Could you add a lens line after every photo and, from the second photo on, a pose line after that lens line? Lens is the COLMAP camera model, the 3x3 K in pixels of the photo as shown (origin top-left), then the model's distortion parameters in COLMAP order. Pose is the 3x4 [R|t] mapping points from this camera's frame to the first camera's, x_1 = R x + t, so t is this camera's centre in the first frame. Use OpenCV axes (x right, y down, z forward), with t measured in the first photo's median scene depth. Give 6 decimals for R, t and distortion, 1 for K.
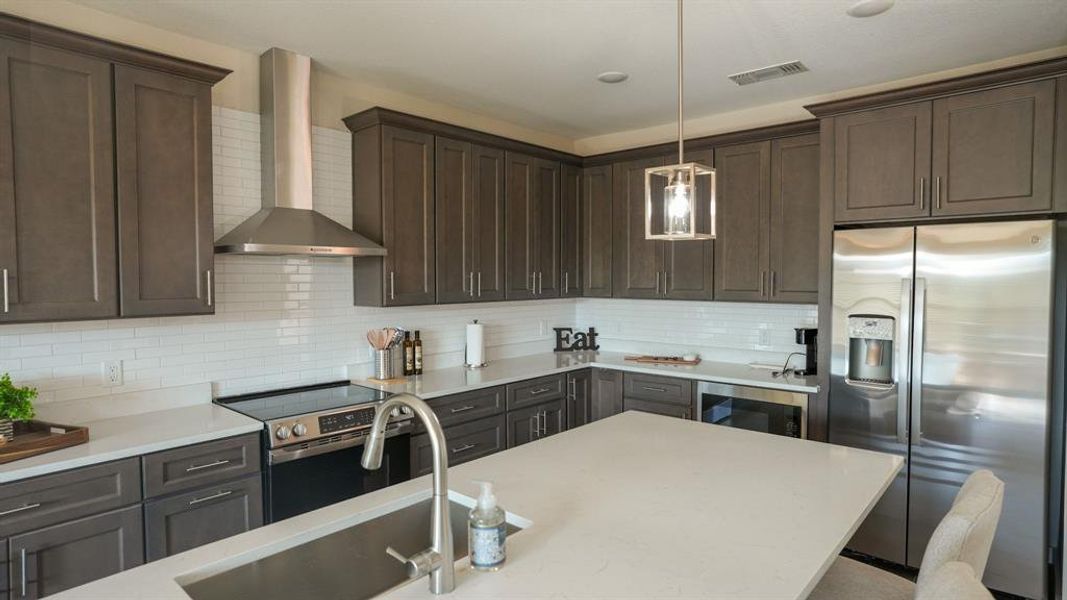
lens RADIAL K [[579.2, 0, 526.8], [0, 579.2, 294.9], [0, 0, 1]] dist [-0.018131, -0.000188]
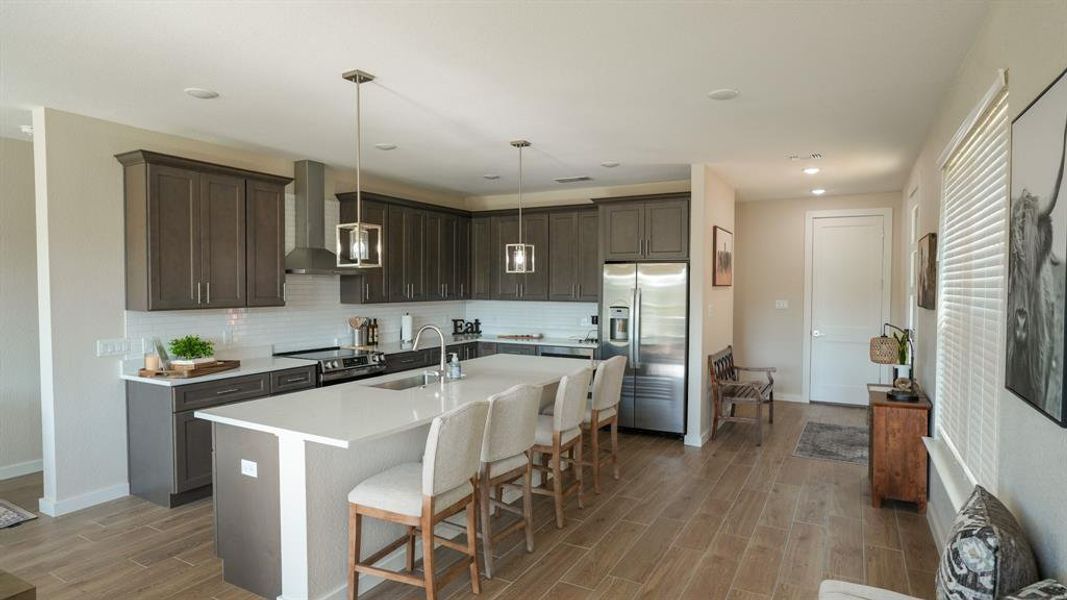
lens RADIAL K [[579.2, 0, 531.6], [0, 579.2, 298.7], [0, 0, 1]] dist [-0.018131, -0.000188]
pose [[0.974189, -0.000334, 0.225734, -0.127172], [0.002081, 0.999970, -0.007498, 0.017841], [-0.225724, 0.007774, 0.974160, -0.733568]]
